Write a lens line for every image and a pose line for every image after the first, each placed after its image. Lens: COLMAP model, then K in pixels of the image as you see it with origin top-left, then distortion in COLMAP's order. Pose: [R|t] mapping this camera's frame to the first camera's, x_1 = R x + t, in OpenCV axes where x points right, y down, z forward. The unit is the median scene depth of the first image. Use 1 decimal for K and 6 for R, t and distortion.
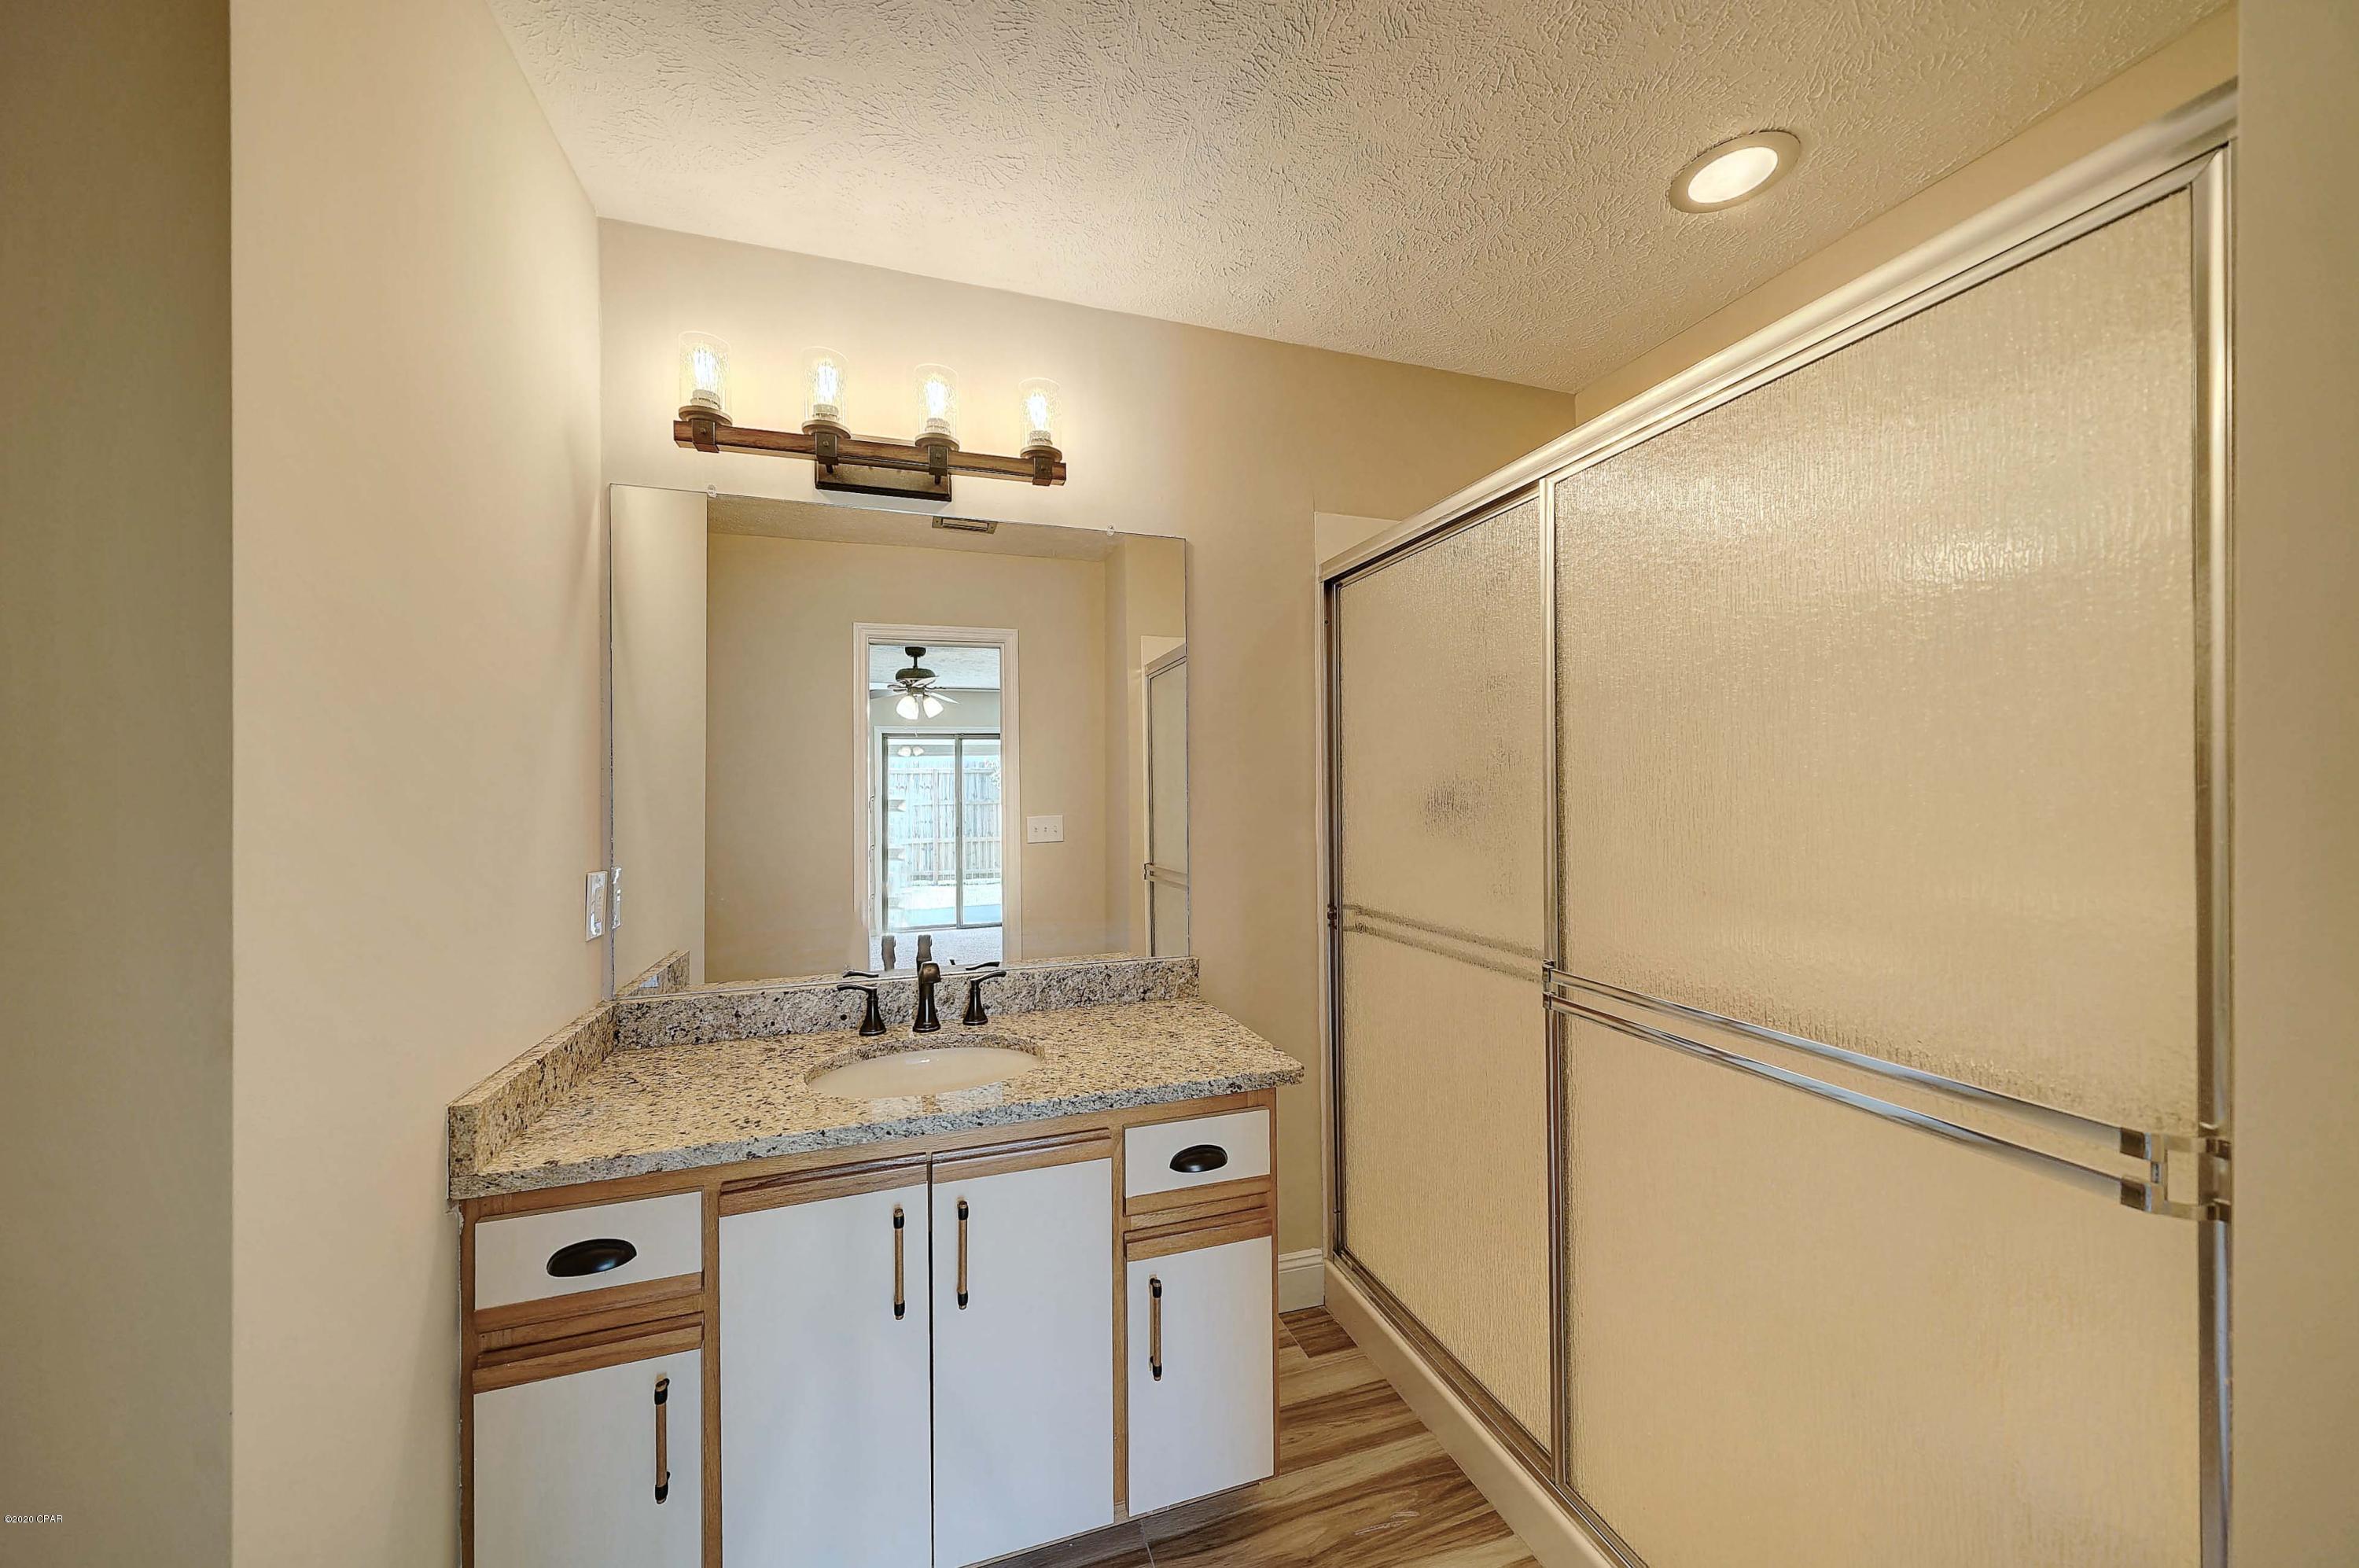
lens RADIAL K [[820.5, 0, 1169.7], [0, 820.5, 781.3], [0, 0, 1]] dist [0.002220, 0.000052]
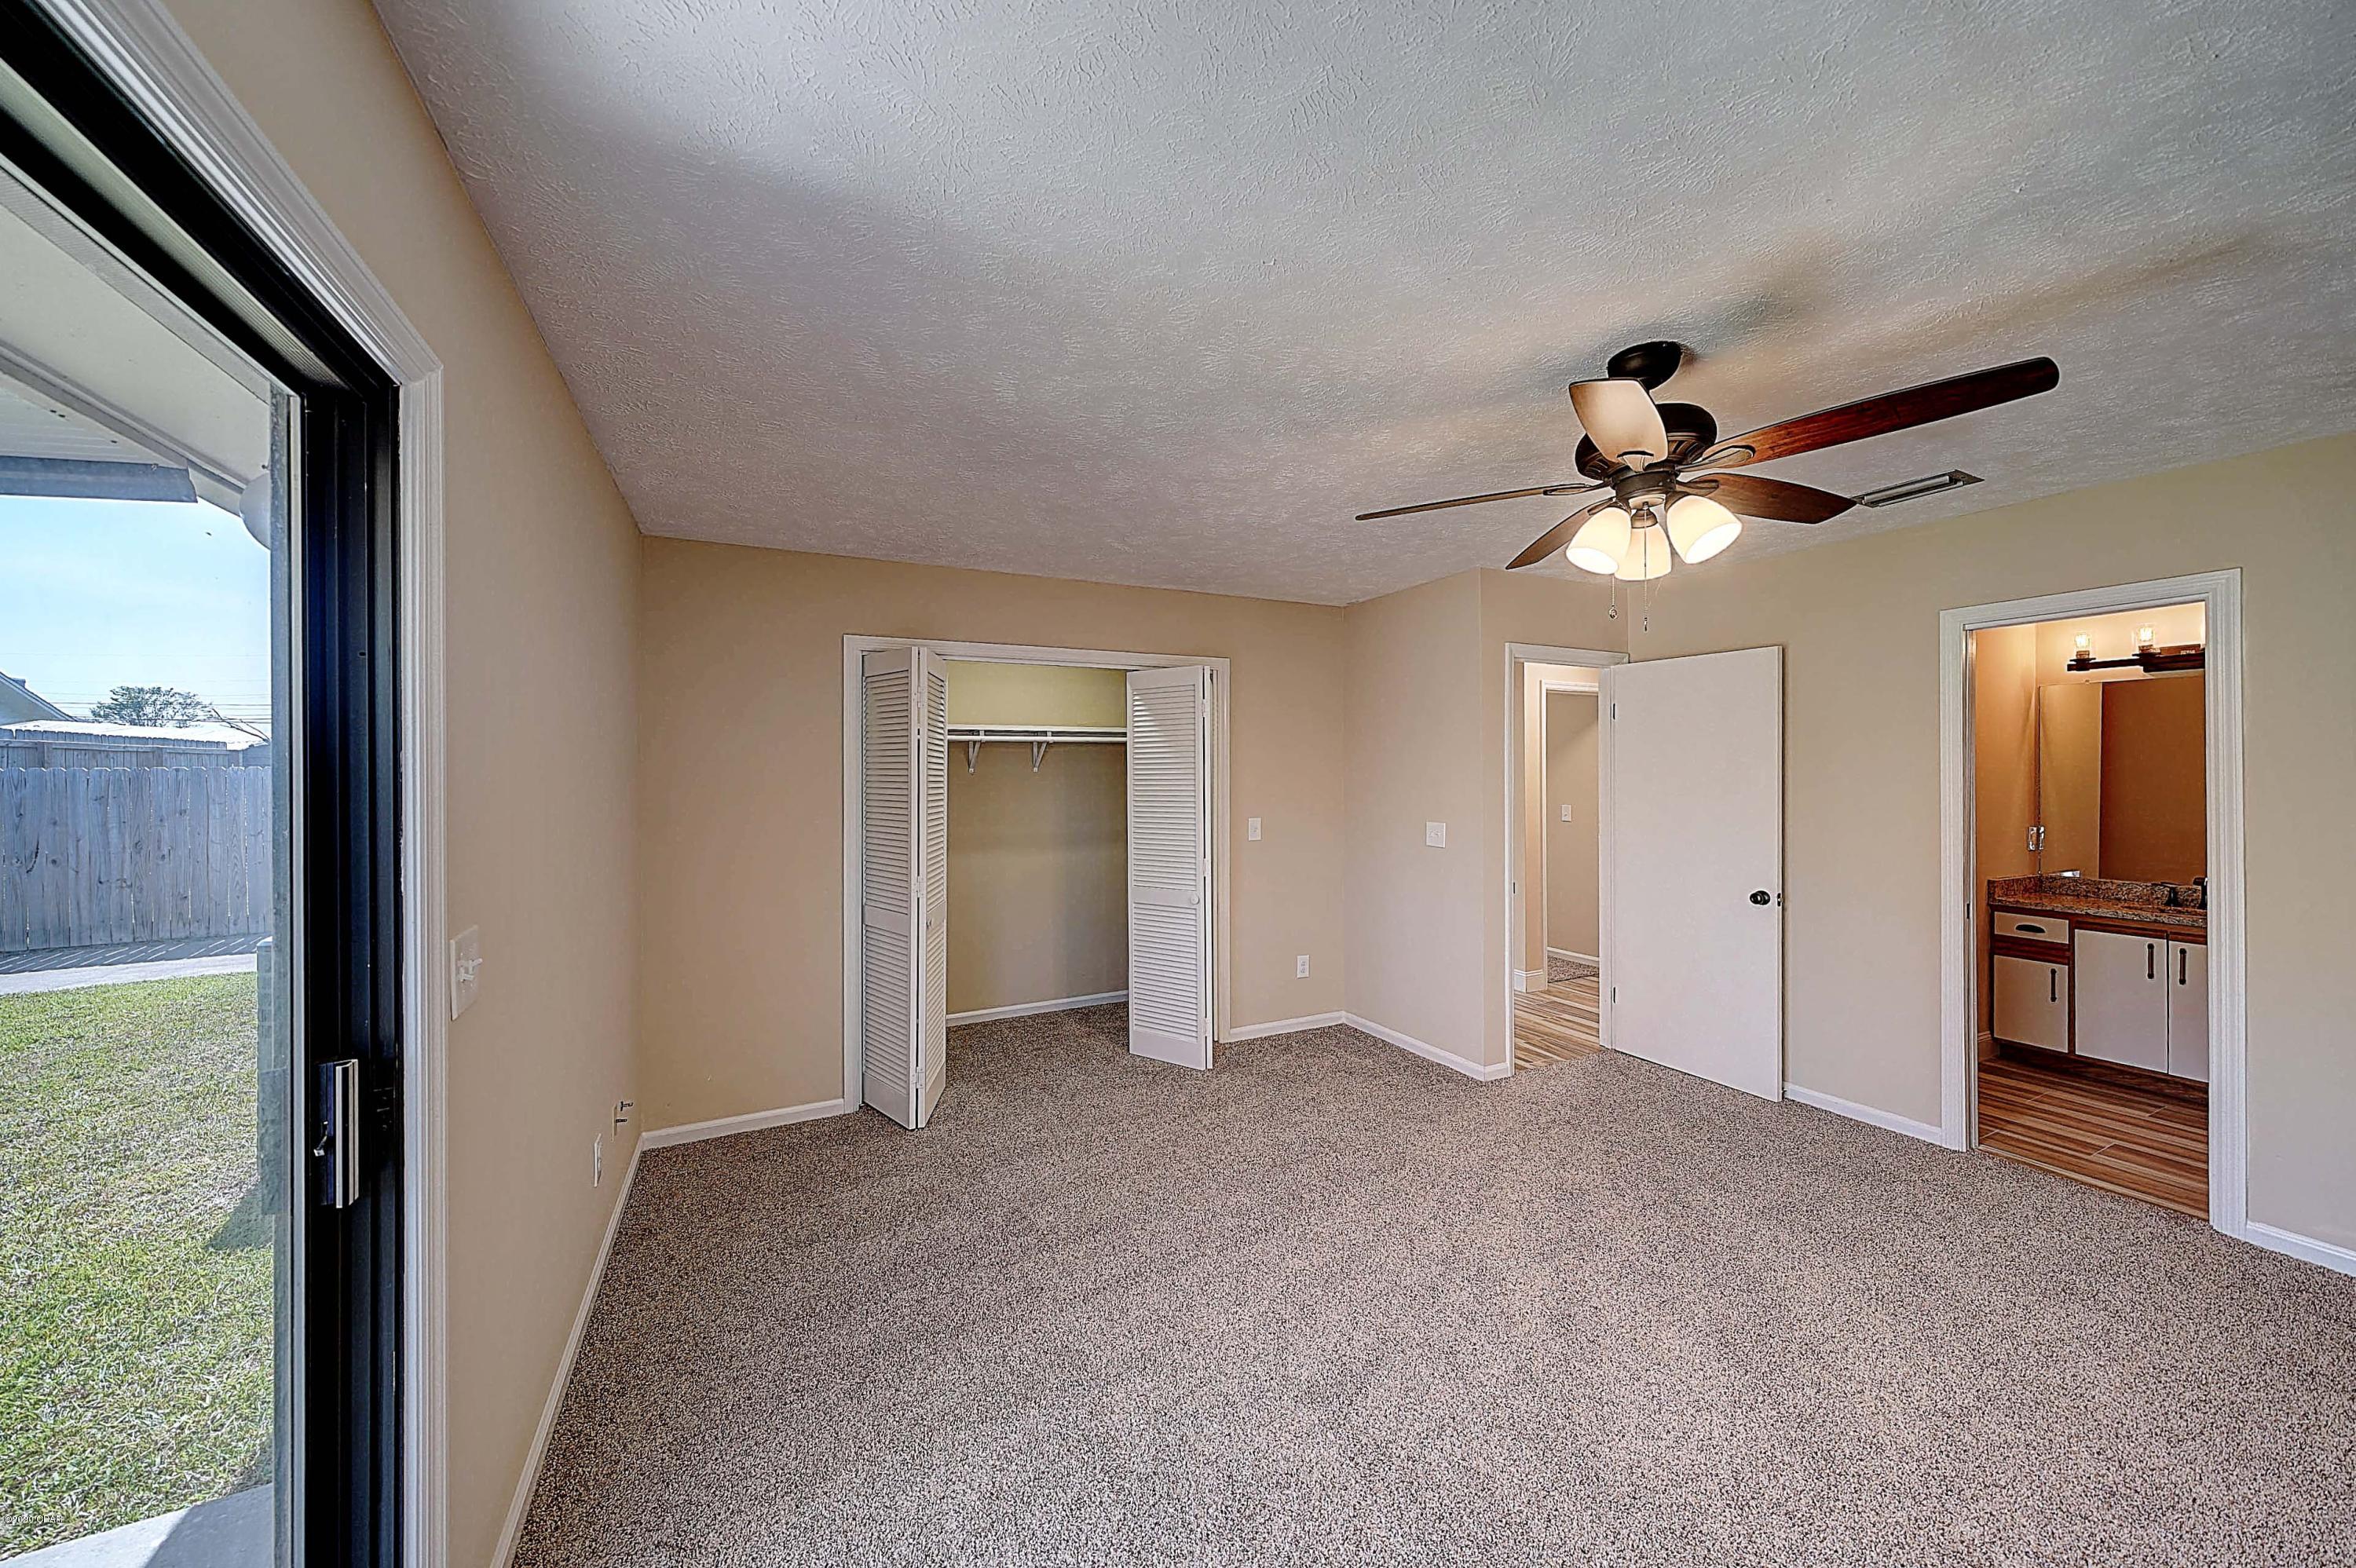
lens RADIAL K [[819.4, 0, 1169.2], [0, 819.4, 777.7], [0, 0, 1]] dist [0.002220, 0.000052]
pose [[0.139823, 0.003662, -0.990170, 1.687336], [0.003245, 0.999986, 0.004157, -0.086134], [0.990171, -0.003794, 0.139809, -2.341767]]
